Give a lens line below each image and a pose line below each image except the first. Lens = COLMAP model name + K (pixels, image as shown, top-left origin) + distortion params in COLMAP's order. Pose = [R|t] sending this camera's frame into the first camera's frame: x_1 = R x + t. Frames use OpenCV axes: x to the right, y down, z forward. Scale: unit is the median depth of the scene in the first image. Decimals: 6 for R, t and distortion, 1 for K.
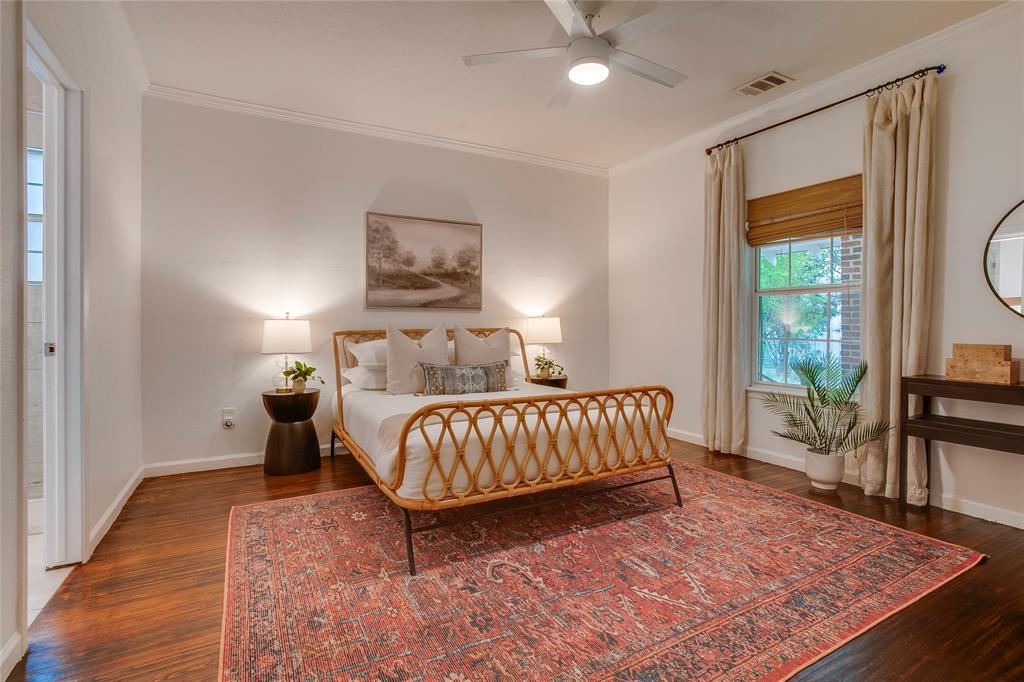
lens RADIAL K [[508.0, 0, 512.0], [0, 508.0, 341.0], [0, 0, 1]] dist [-0.045127, 0.000597]
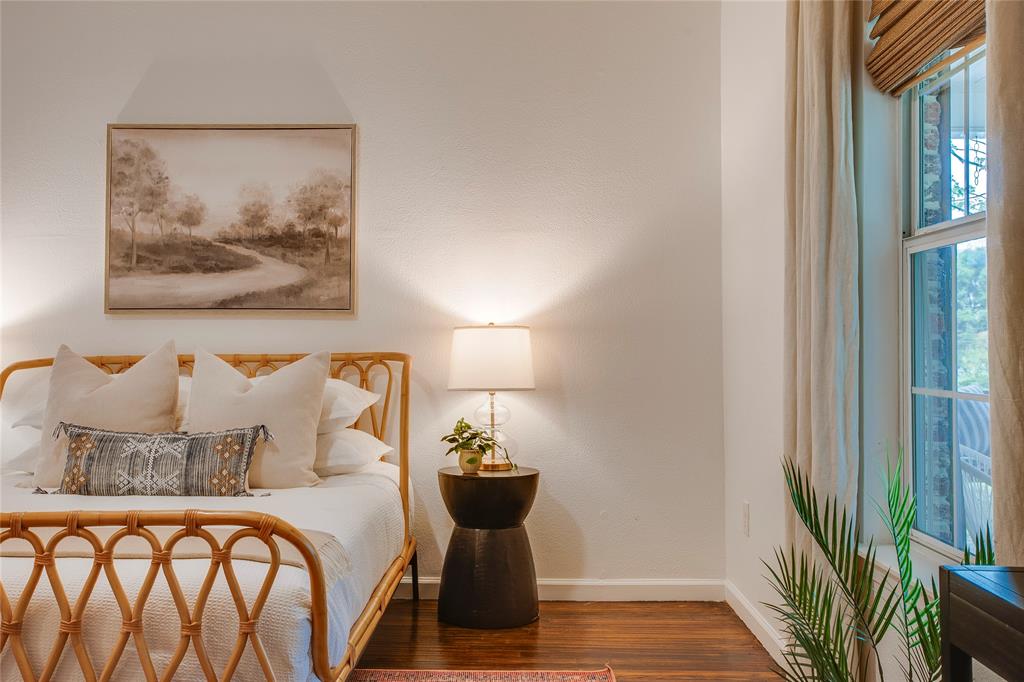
lens RADIAL K [[1008.9, 0, 511.7], [0, 1008.9, 325.9], [0, 0, 1]] dist [0.001030, 0.009497]
pose [[0.868082, -0.012455, -0.496264, 0.563848], [-0.013919, 0.998681, -0.049412, -0.007397], [0.496225, 0.049801, 0.866764, 0.320442]]
